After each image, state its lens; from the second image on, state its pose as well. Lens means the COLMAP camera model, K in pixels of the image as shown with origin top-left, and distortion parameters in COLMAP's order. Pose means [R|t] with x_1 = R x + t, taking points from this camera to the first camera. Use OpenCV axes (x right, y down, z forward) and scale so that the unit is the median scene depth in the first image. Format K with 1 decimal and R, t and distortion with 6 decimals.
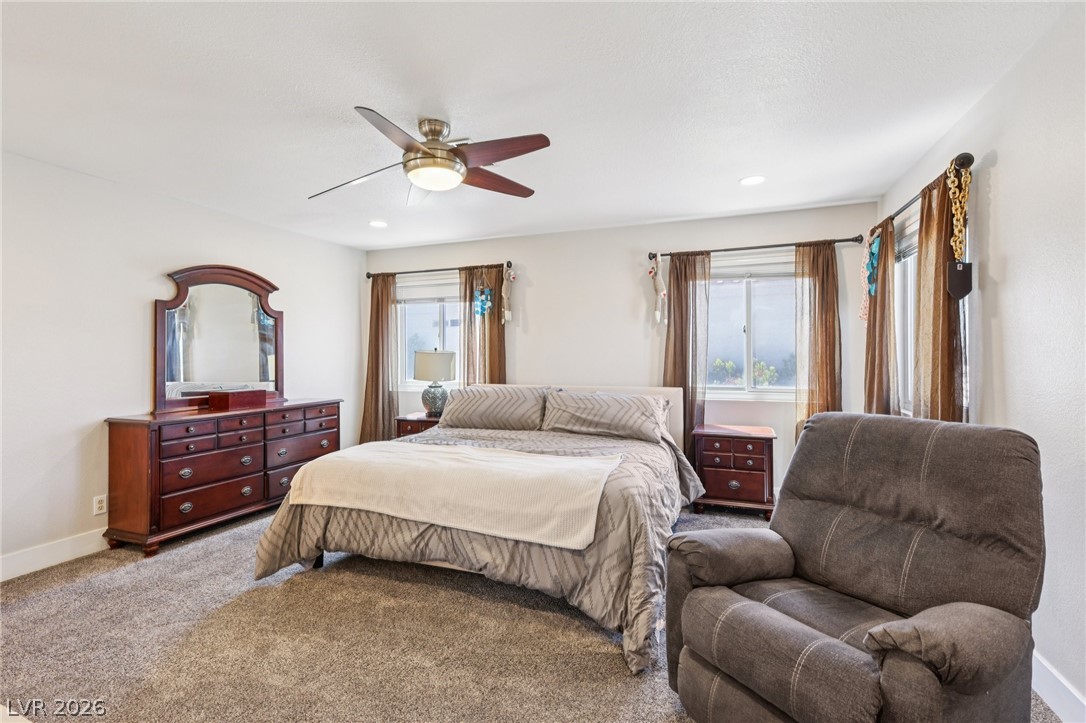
lens RADIAL K [[490.1, 0, 542.7], [0, 490.1, 360.5], [0, 0, 1]] dist [0.005903, -0.000605]
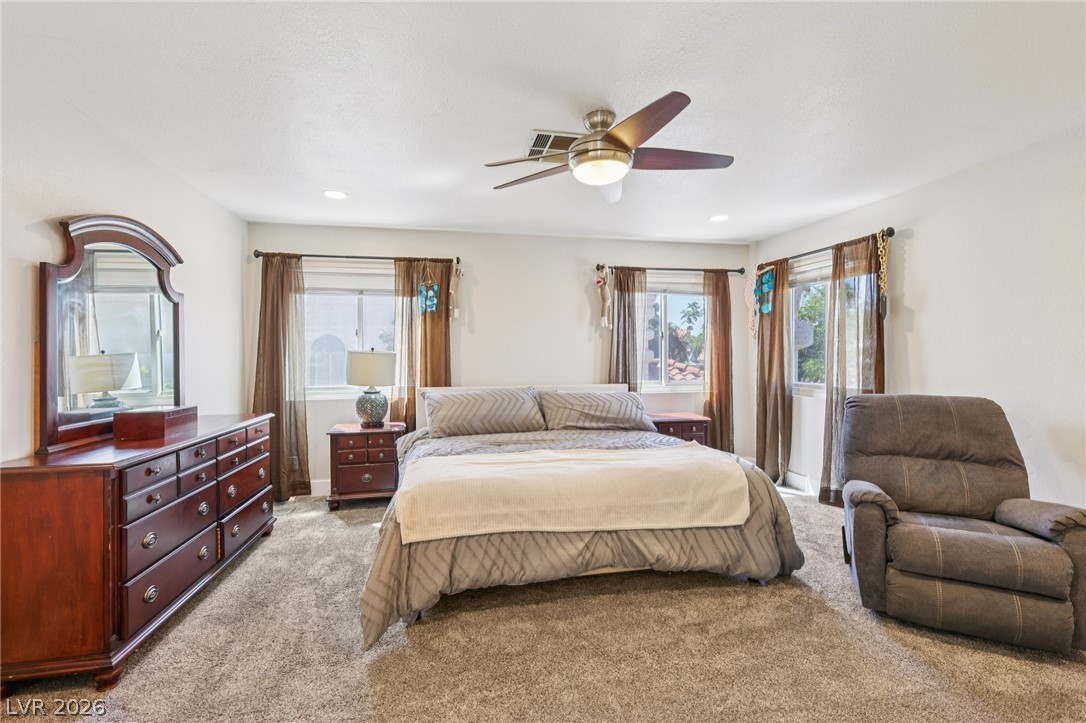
lens RADIAL K [[473.3, 0, 541.6], [0, 473.3, 358.9], [0, 0, 1]] dist [0.006271, -0.001004]
pose [[0.848313, -0.003881, 0.529481, -0.525042], [0.007255, 0.999964, -0.004295, -0.000005], [-0.529446, 0.007485, 0.848311, 0.173846]]
